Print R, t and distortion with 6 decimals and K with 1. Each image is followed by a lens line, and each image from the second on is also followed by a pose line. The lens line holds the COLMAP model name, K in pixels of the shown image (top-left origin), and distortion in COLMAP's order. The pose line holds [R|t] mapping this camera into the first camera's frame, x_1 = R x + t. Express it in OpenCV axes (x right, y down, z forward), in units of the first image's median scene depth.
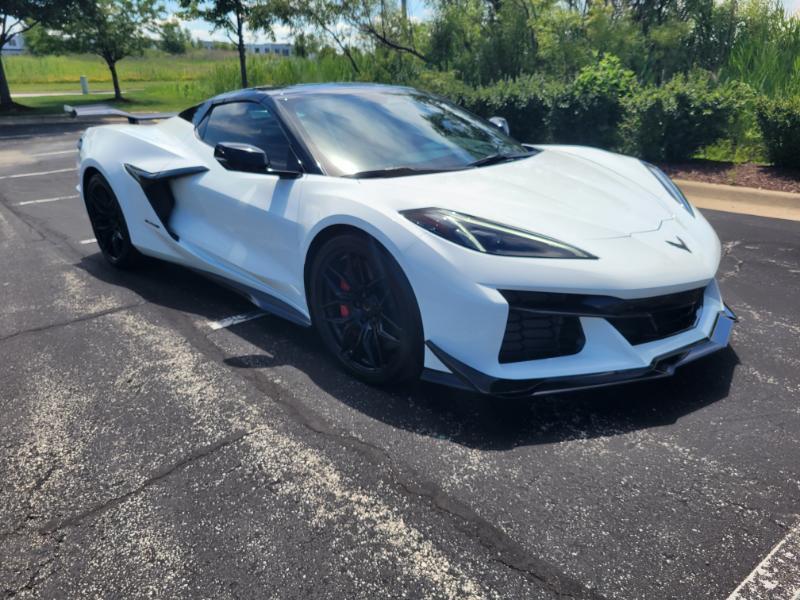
lens RADIAL K [[600.4, 0, 391.3], [0, 600.4, 298.9], [0, 0, 1]] dist [0.045180, -0.027973]
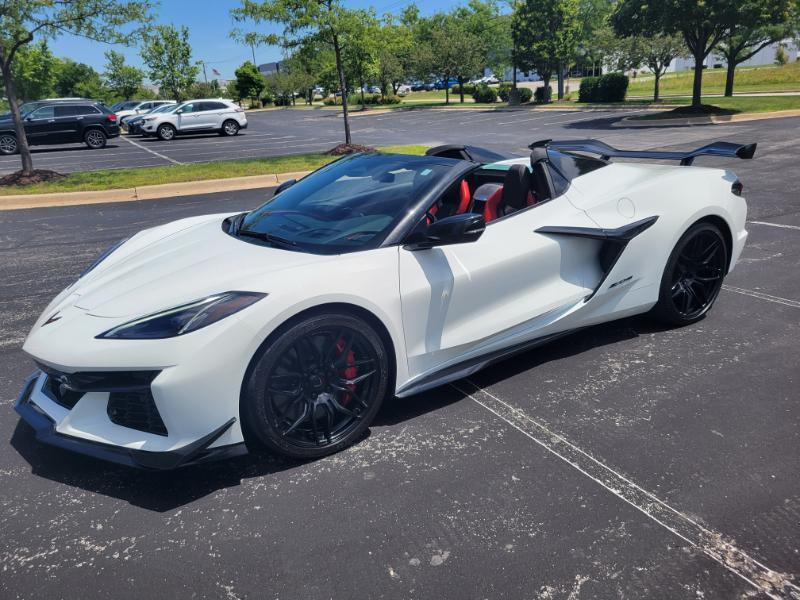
lens RADIAL K [[600.4, 0, 388.2], [0, 600.4, 297.0], [0, 0, 1]] dist [0.045180, -0.027973]
pose [[-0.189752, 0.329007, -0.925067, 1.525906], [-0.292778, 0.880358, 0.373162, -0.803686], [0.937163, 0.341648, -0.070724, 1.805134]]
